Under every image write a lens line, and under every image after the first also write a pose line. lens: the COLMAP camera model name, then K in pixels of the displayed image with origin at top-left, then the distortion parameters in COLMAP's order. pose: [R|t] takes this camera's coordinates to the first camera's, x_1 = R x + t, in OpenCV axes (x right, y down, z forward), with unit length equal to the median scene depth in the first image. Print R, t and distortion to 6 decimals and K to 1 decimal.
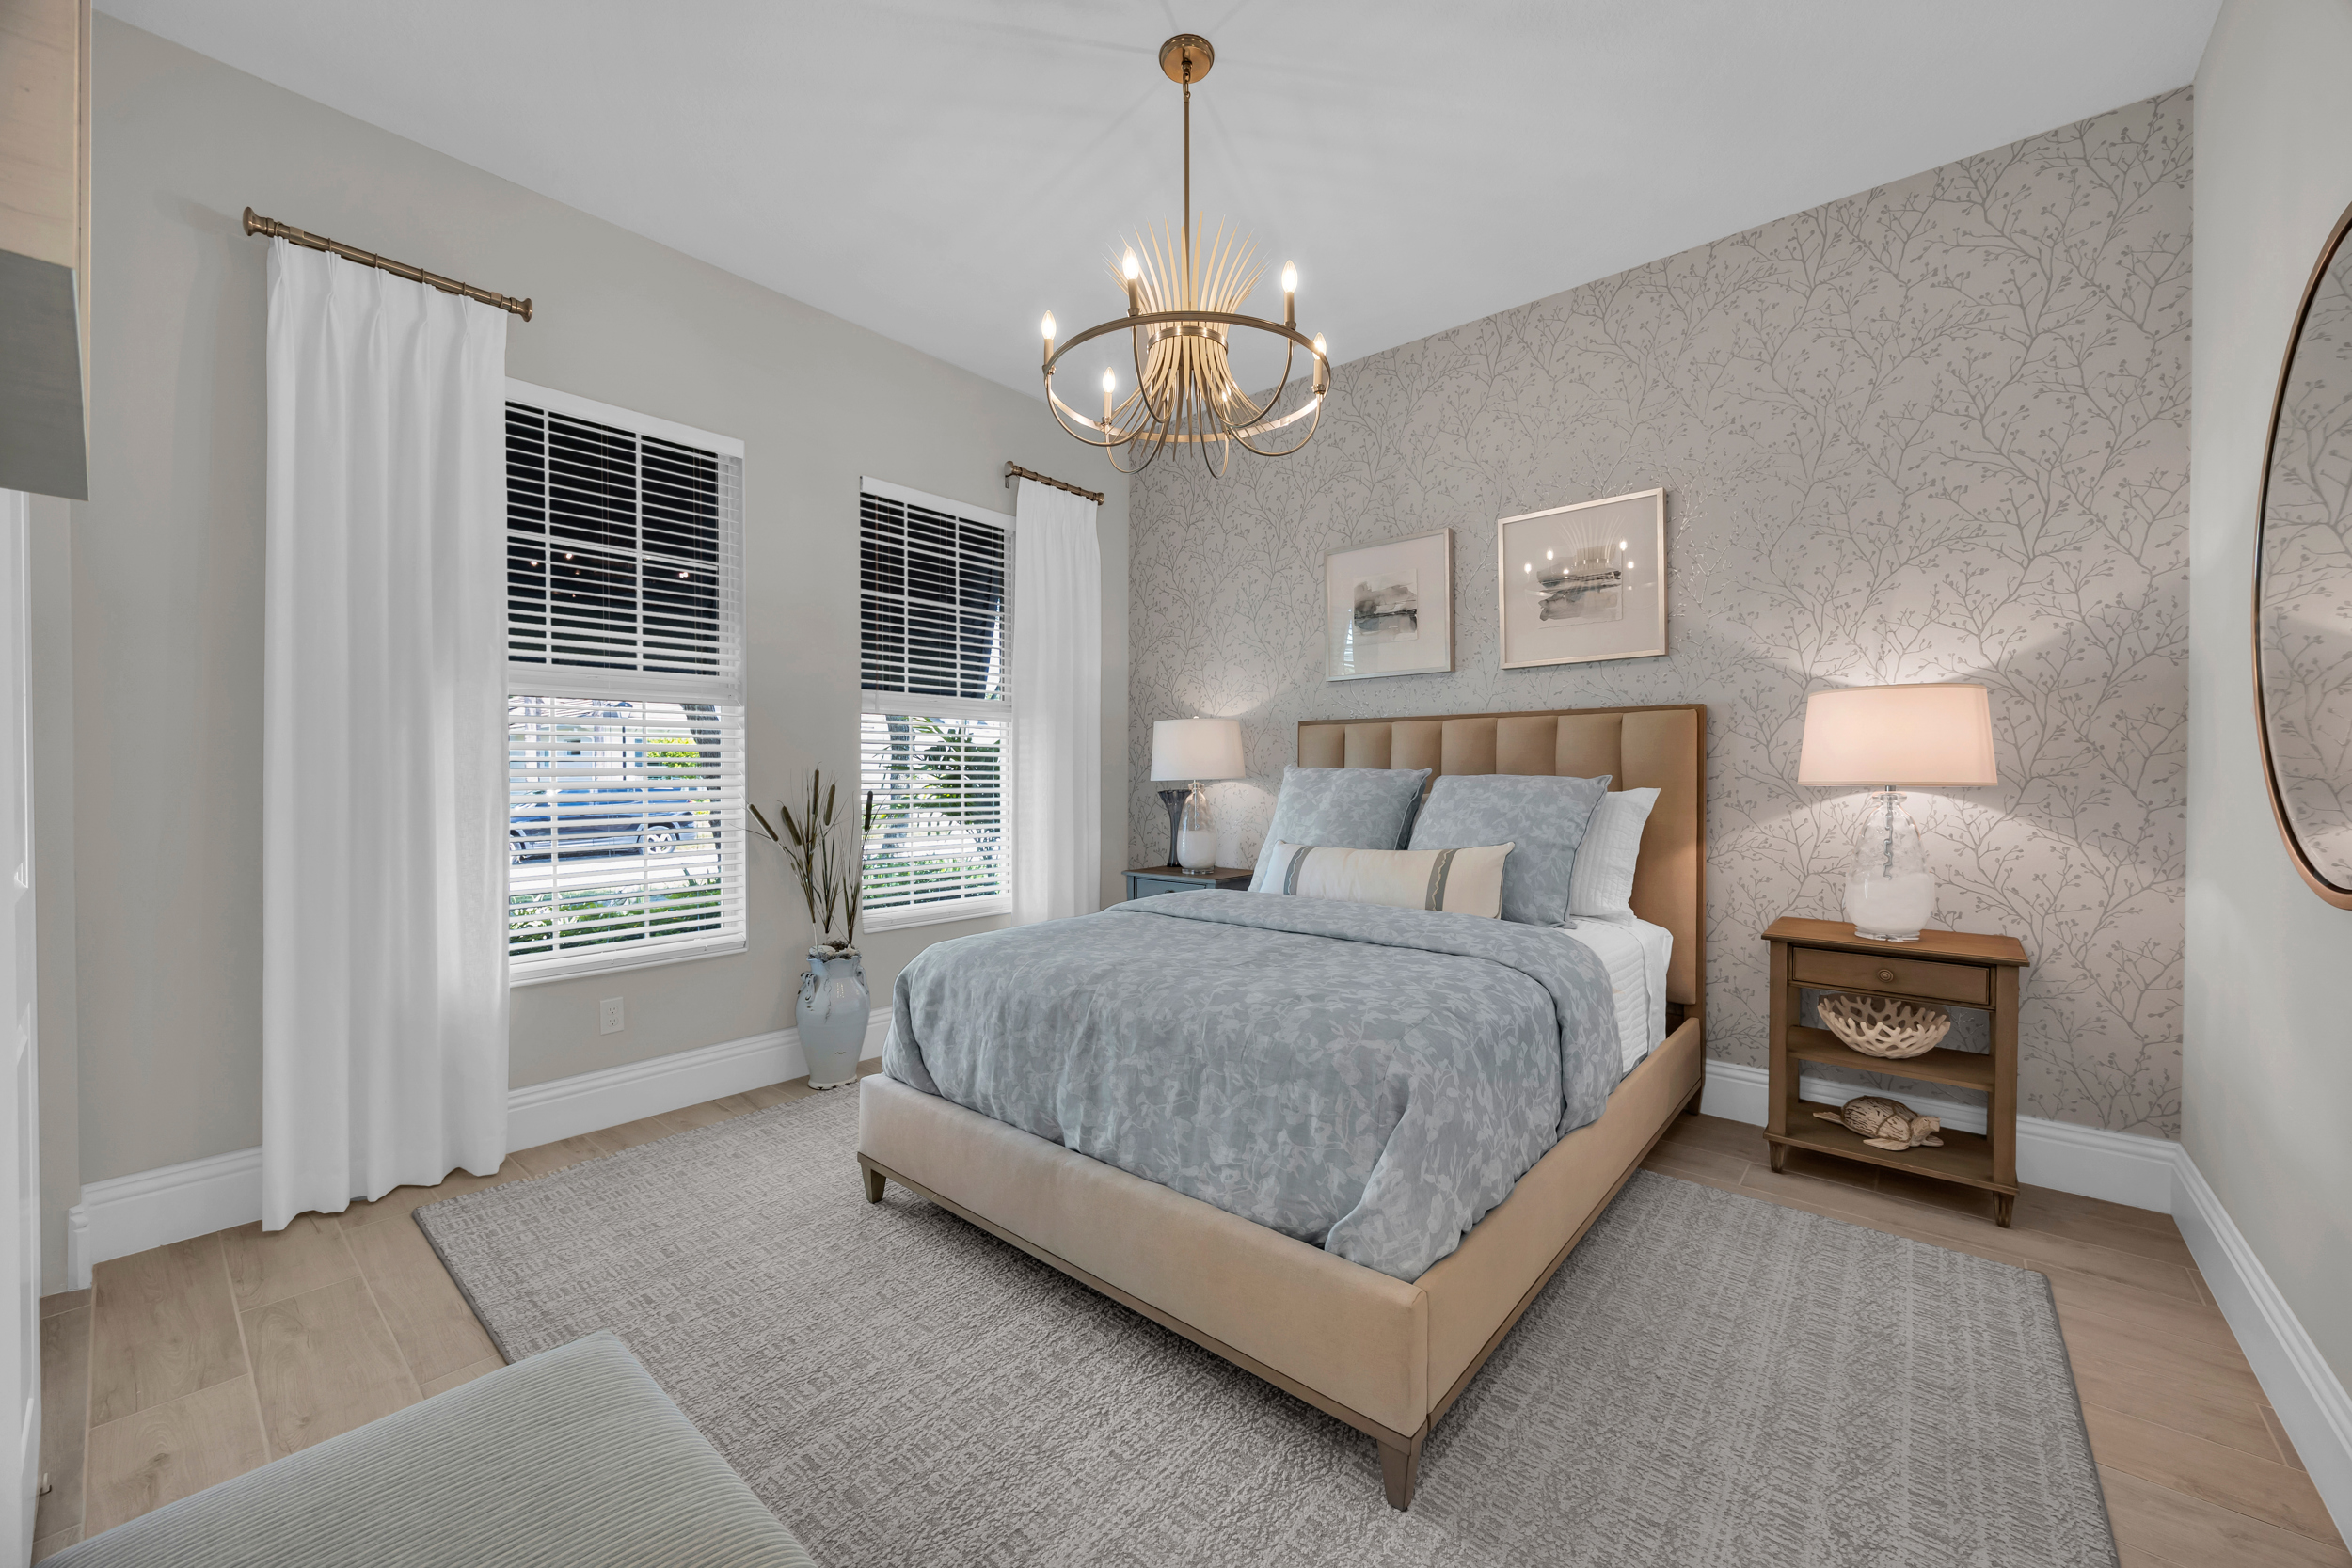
lens RADIAL K [[906.8, 0, 1174.8], [0, 906.8, 779.8], [0, 0, 1]] dist [-0.001777, -0.000138]
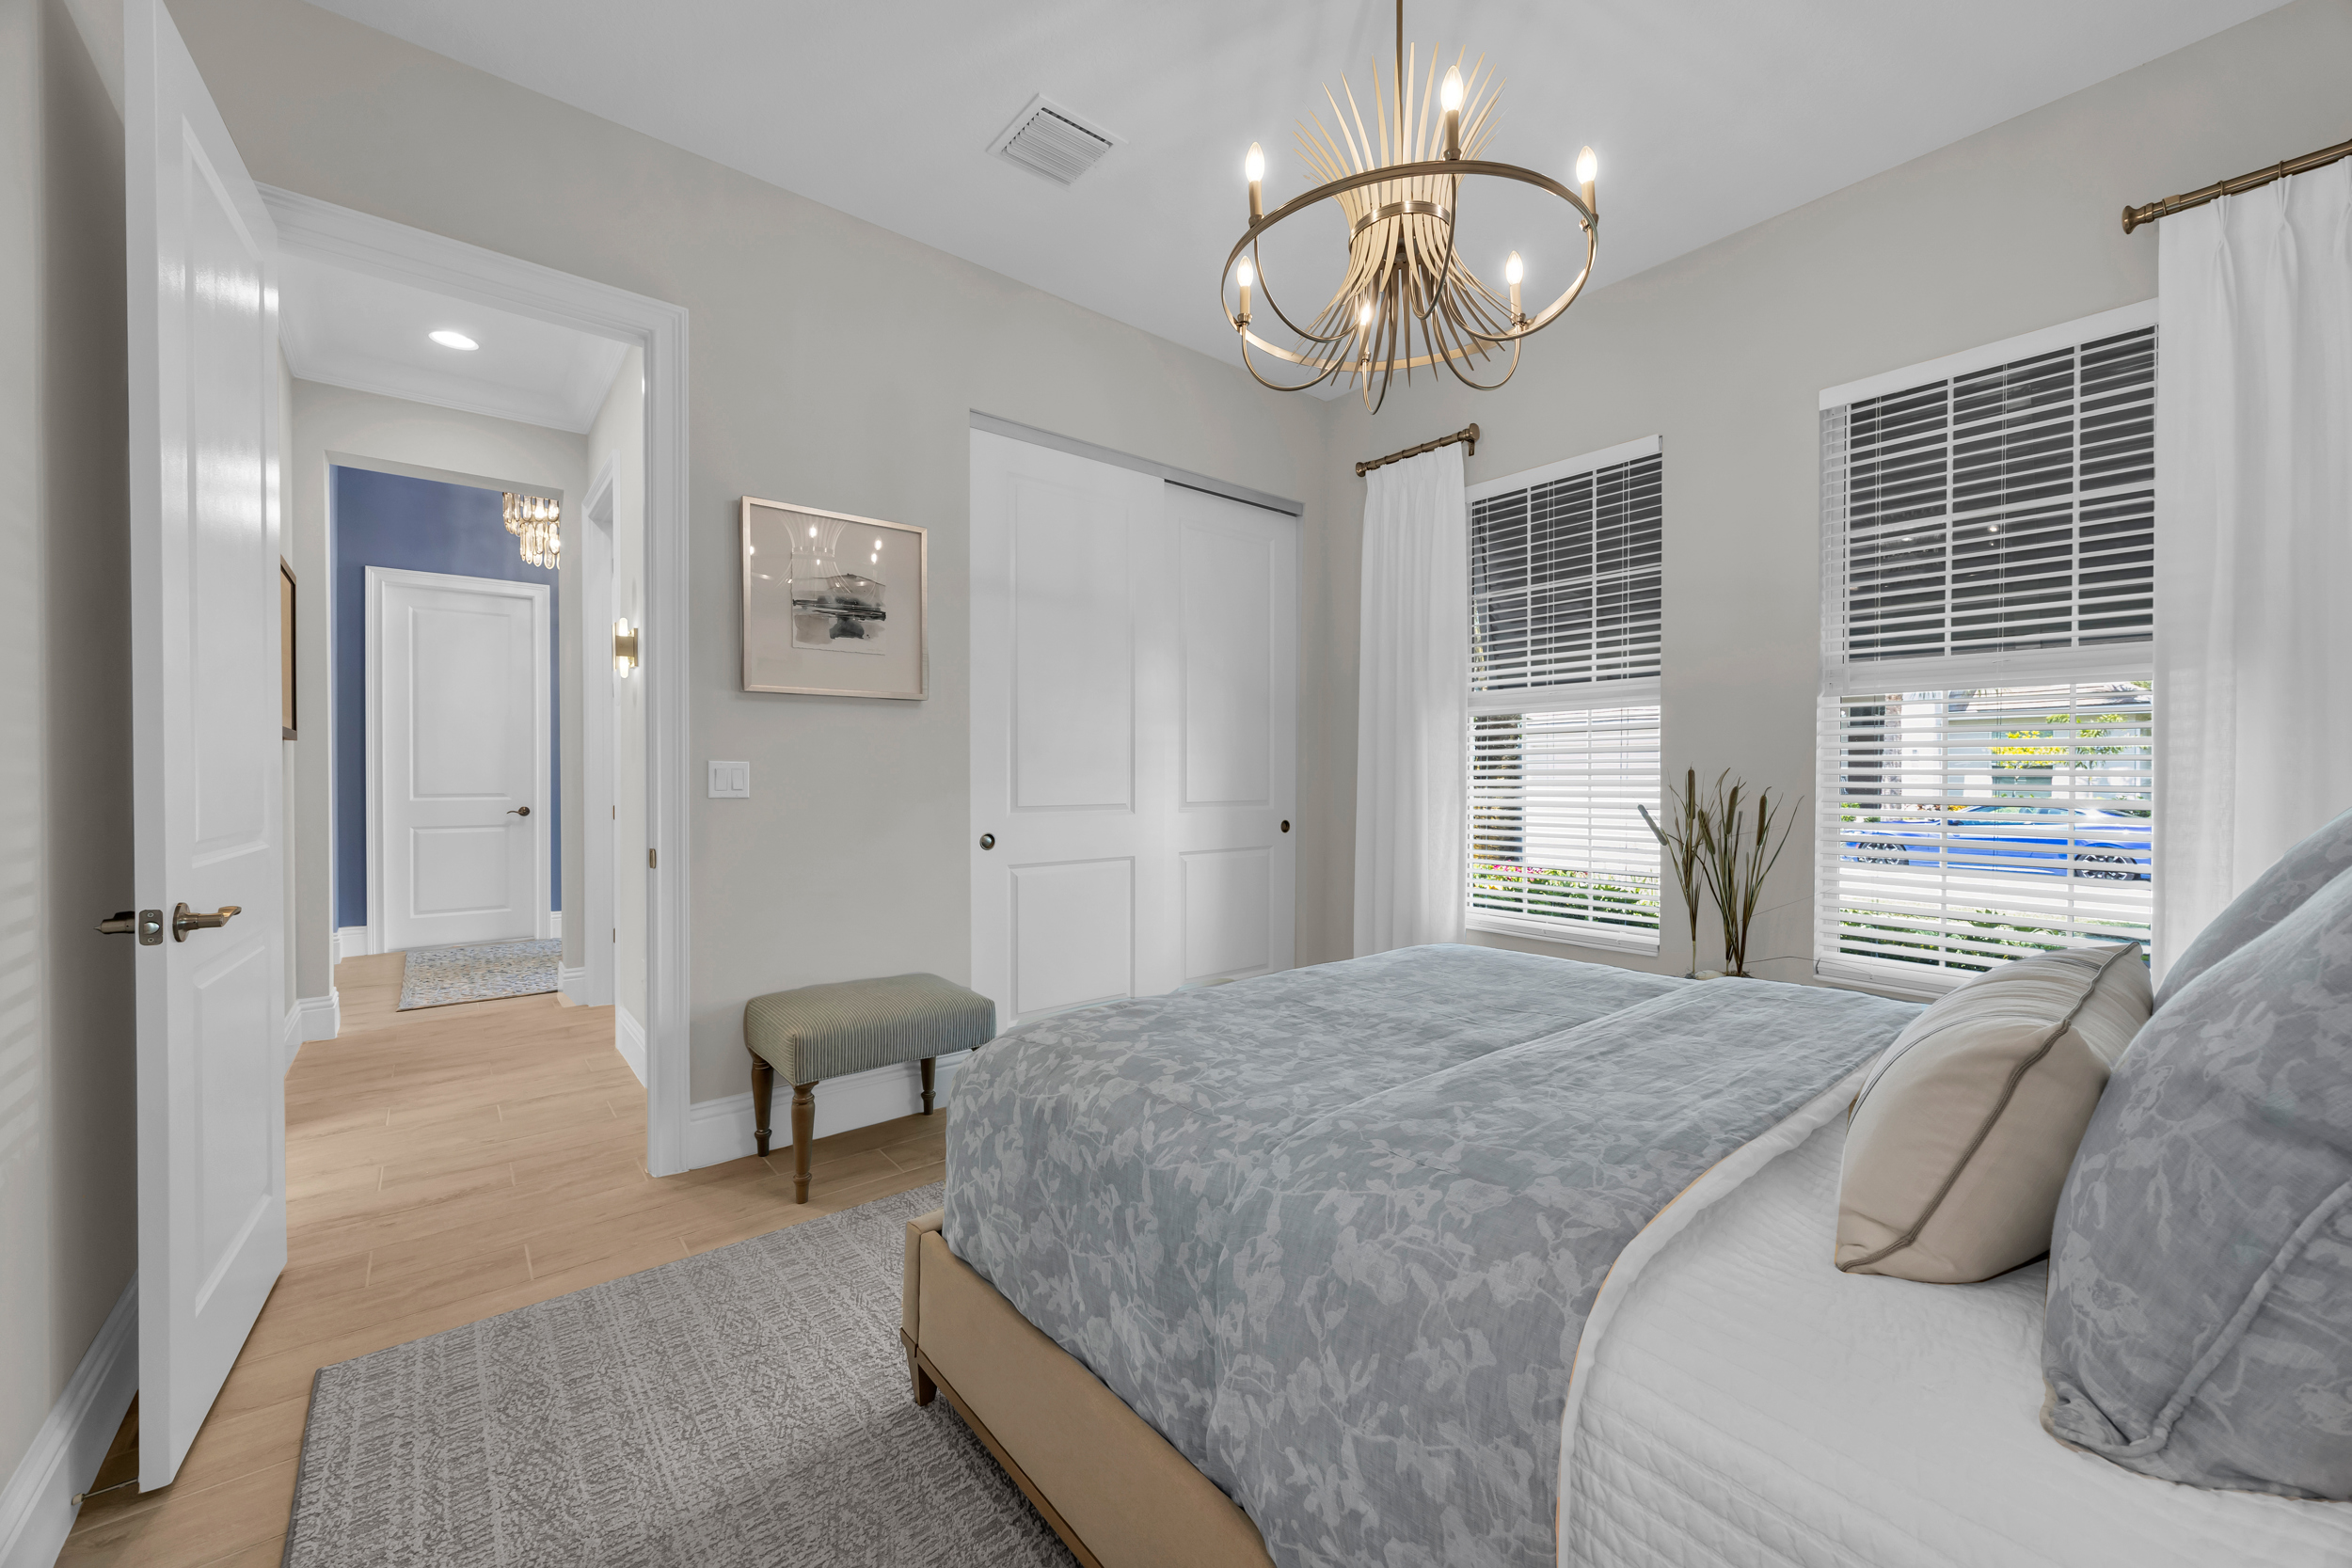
lens RADIAL K [[906.8, 0, 1174.8], [0, 906.8, 779.8], [0, 0, 1]] dist [-0.001777, -0.000138]
pose [[-0.180170, 0.007491, -0.983607, 0.509848], [-0.010932, 0.999894, 0.009617, -0.002974], [0.983575, 0.012486, -0.180069, 0.583914]]
